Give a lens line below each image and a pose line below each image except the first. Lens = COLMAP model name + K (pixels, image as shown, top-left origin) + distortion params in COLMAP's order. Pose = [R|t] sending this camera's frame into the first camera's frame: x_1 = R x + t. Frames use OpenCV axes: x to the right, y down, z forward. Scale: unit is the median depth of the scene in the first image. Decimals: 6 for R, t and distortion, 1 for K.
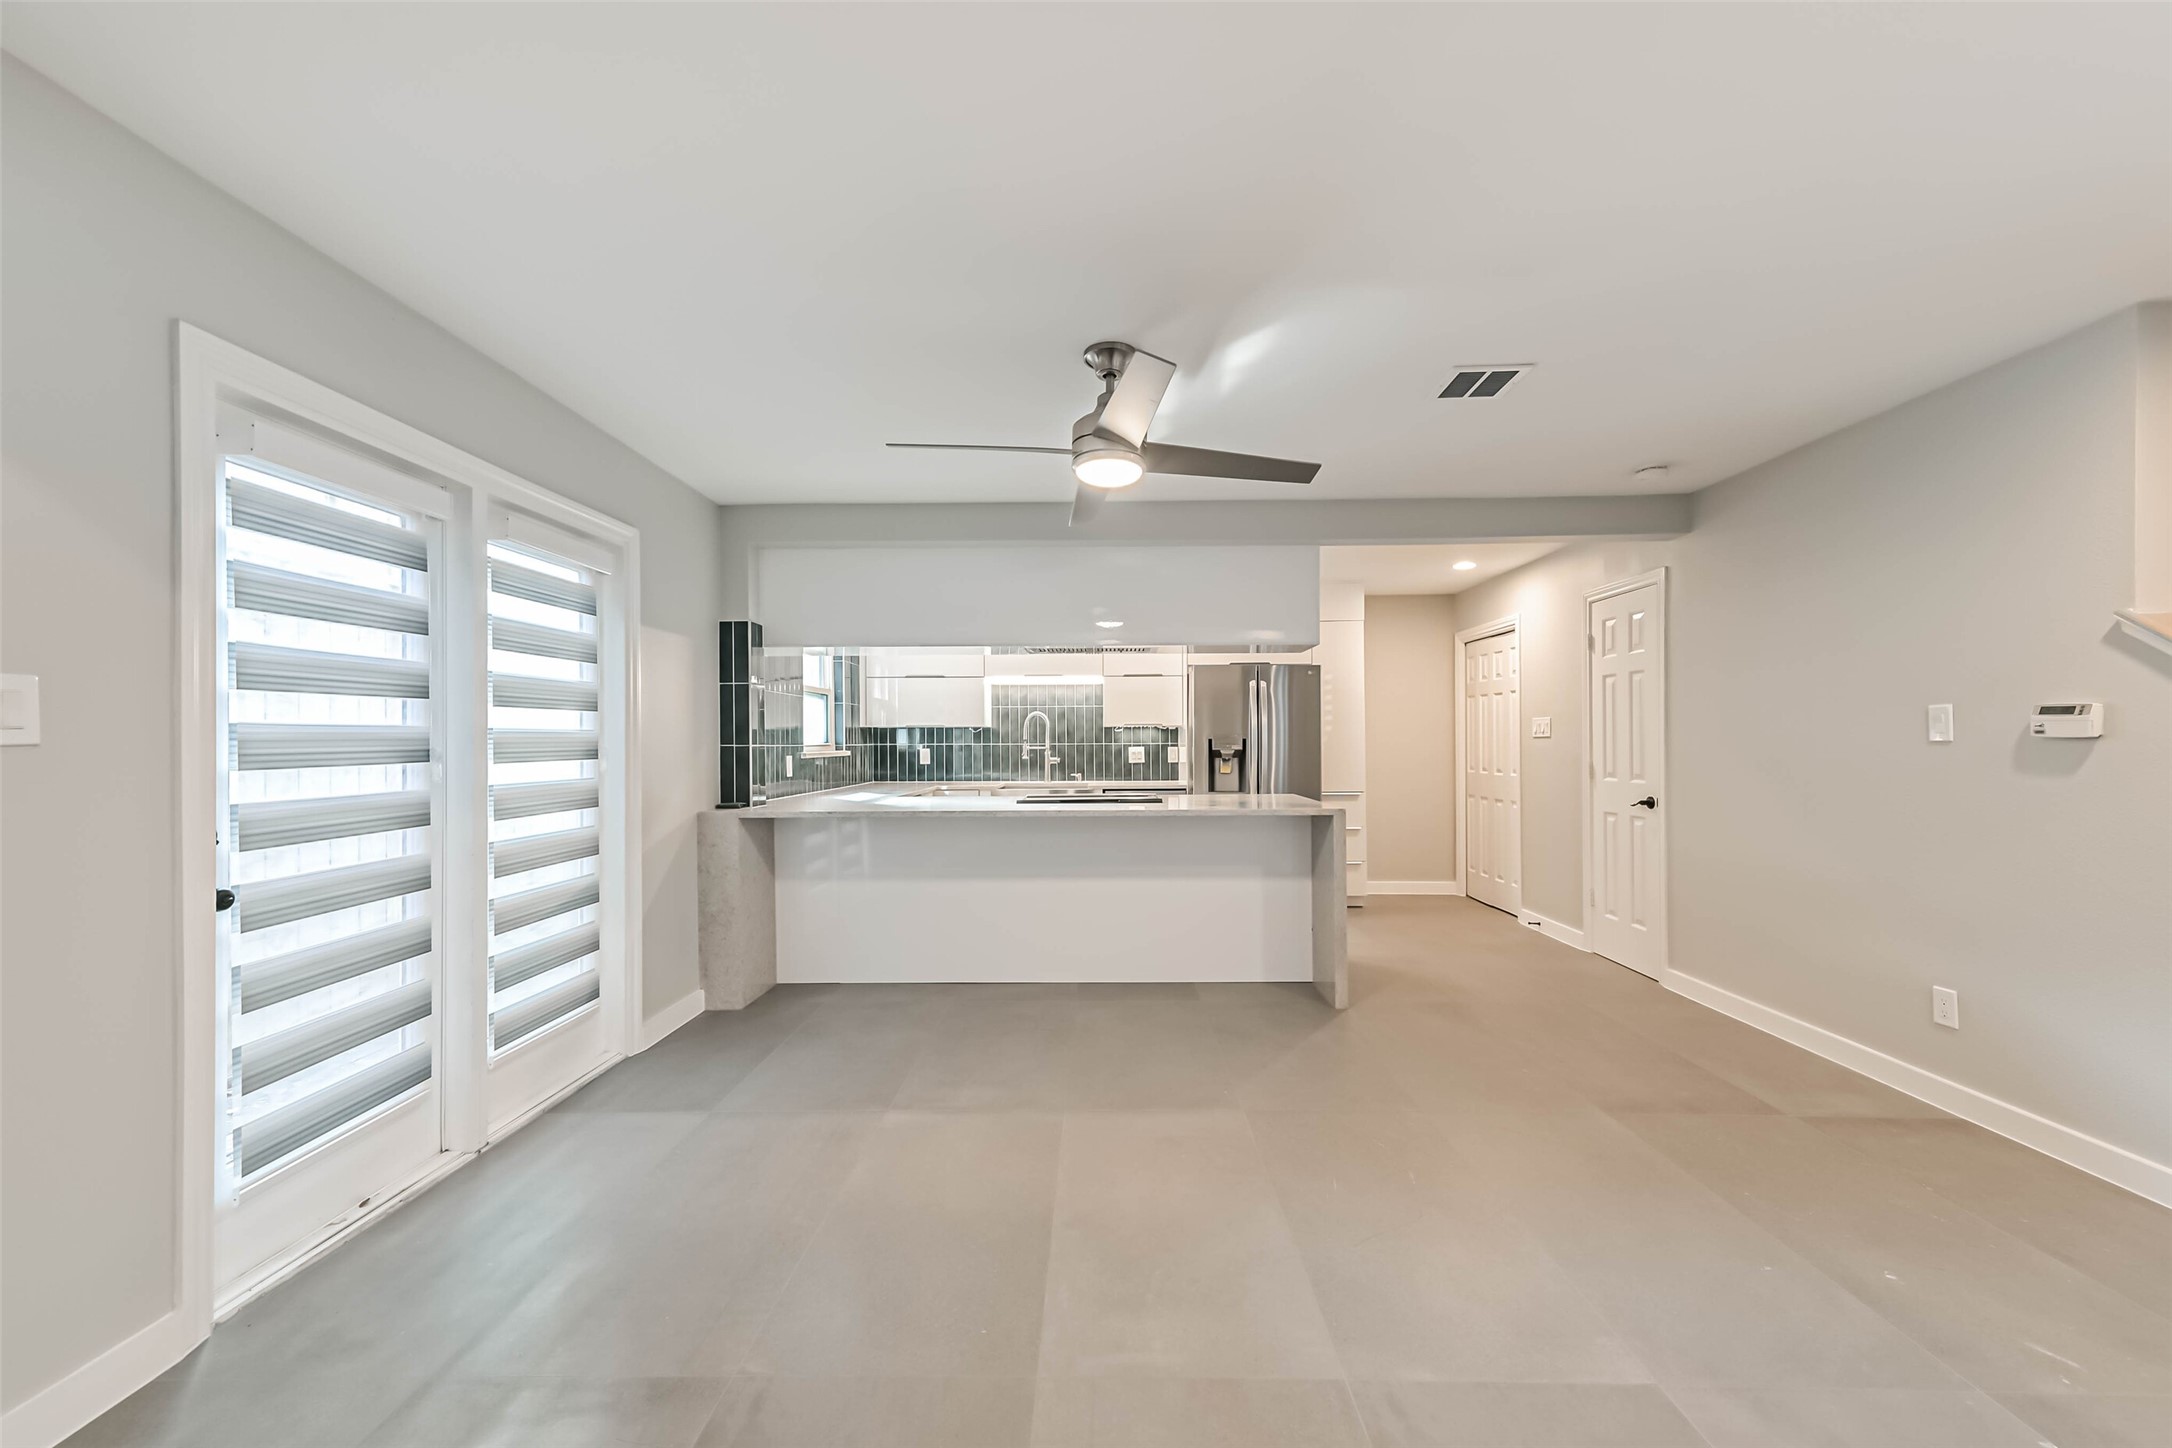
lens RADIAL K [[847.7, 0, 1090.4], [0, 847.7, 740.0], [0, 0, 1]] dist [0.002340, -0.000135]
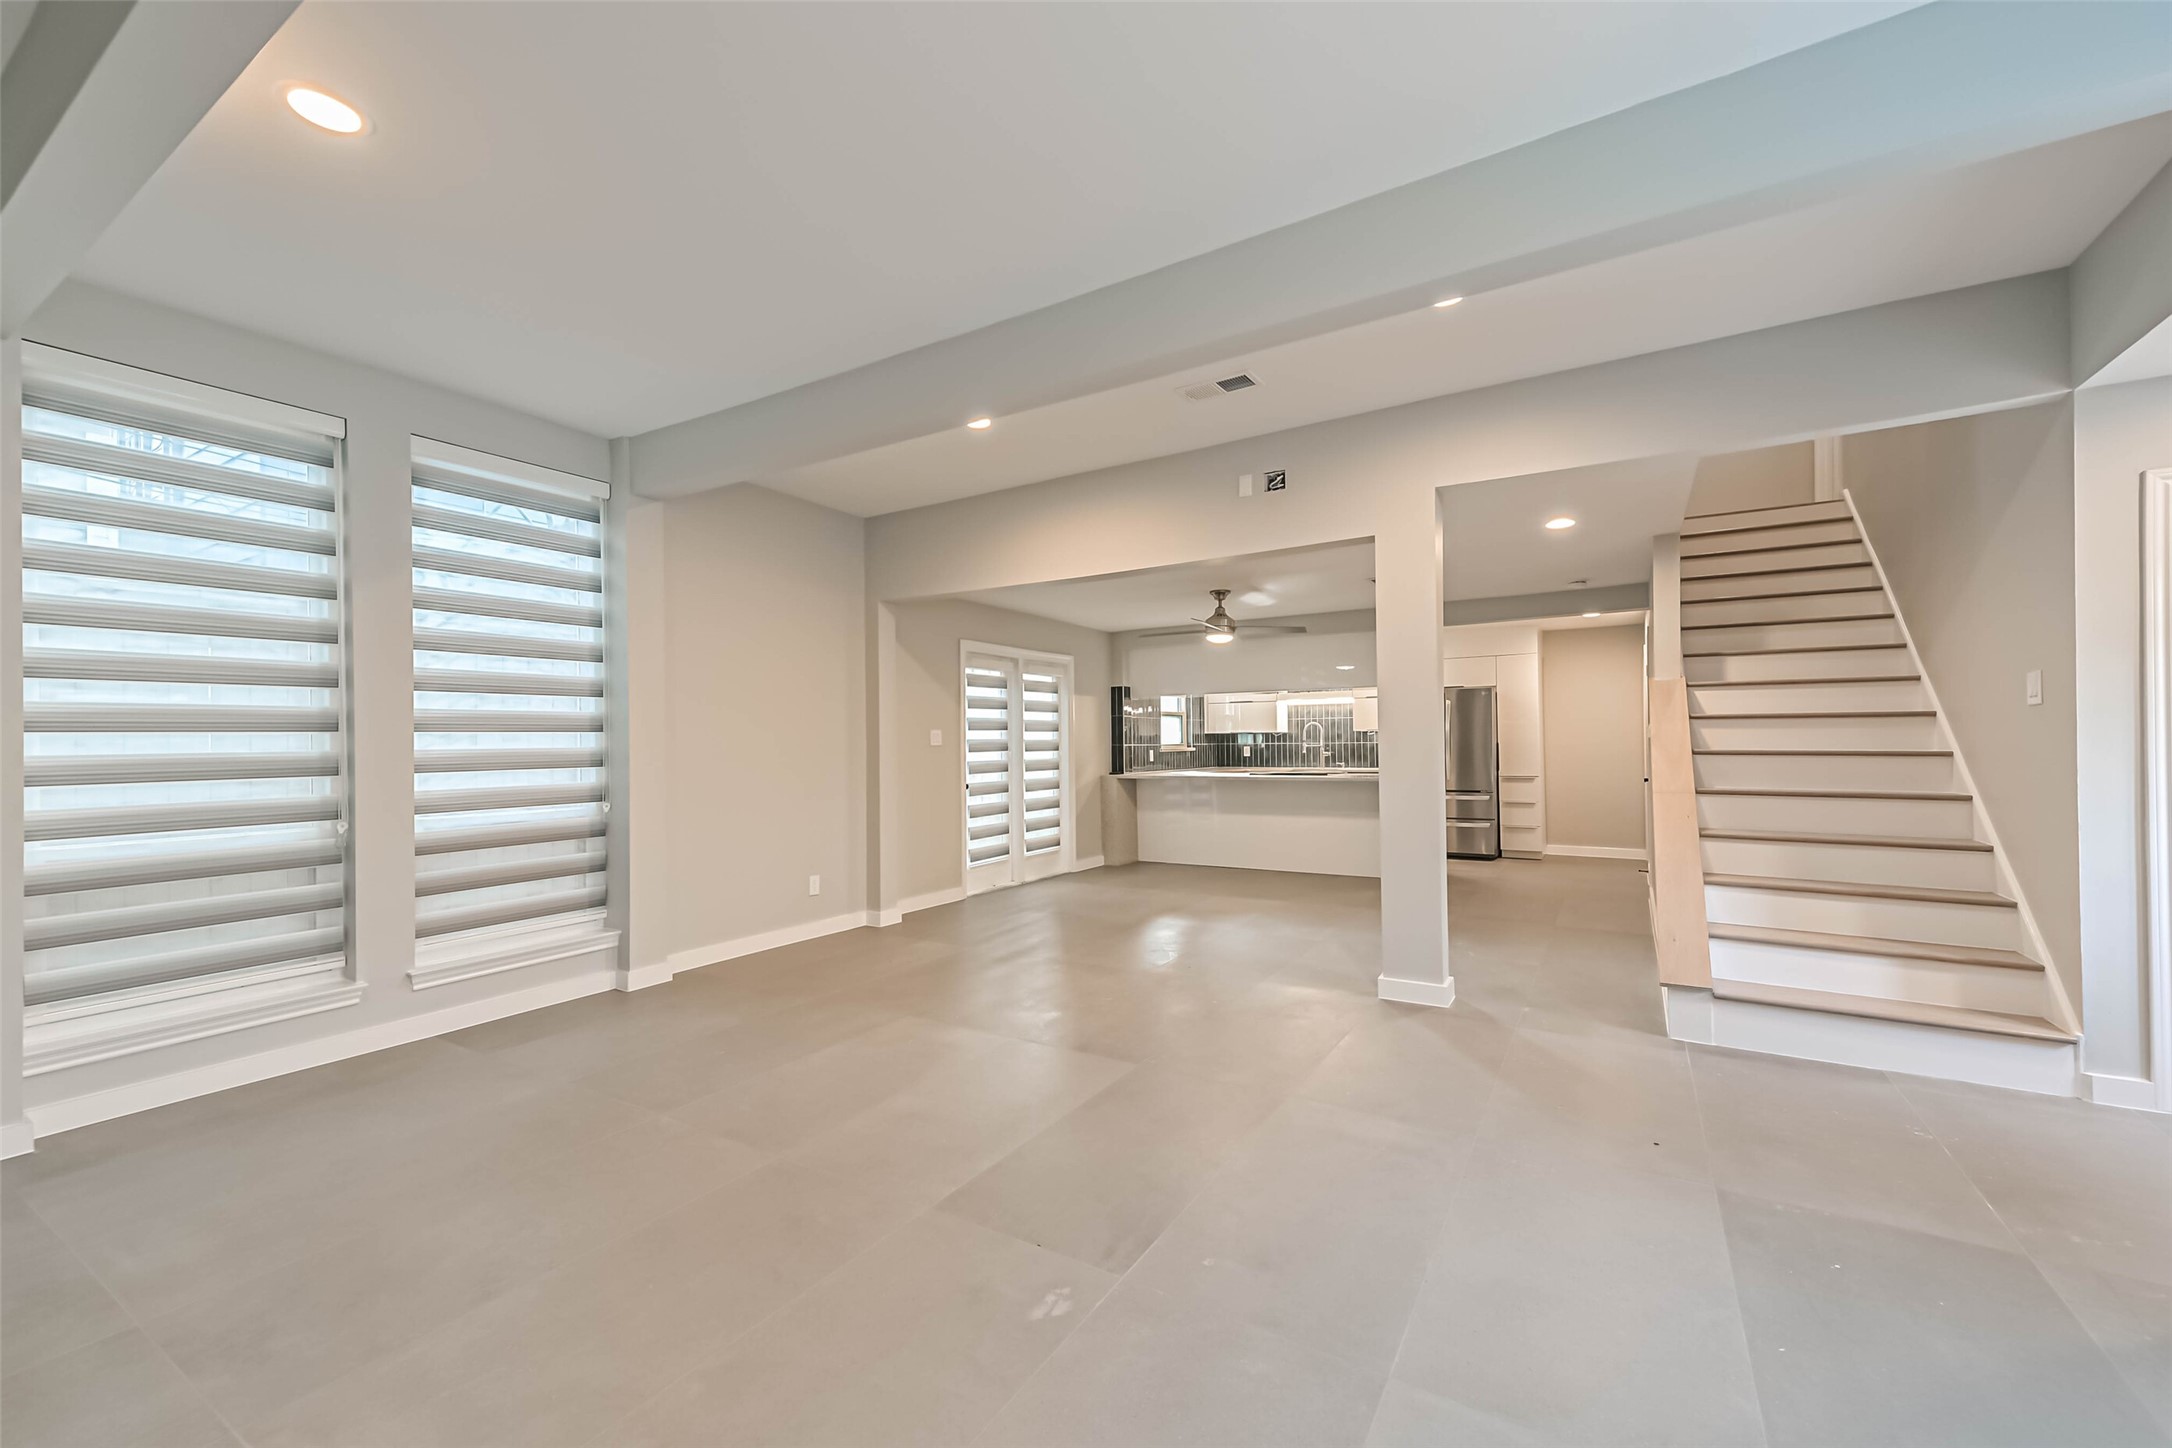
lens RADIAL K [[872.0, 0, 1092.4], [0, 872.0, 781.6], [0, 0, 1]] dist [0.017721, -0.000127]
pose [[0.861609, 0.016417, -0.507307, 0.607039], [0.008240, 0.998893, 0.046320, -0.002958], [0.507506, -0.044090, 0.860520, -0.873825]]
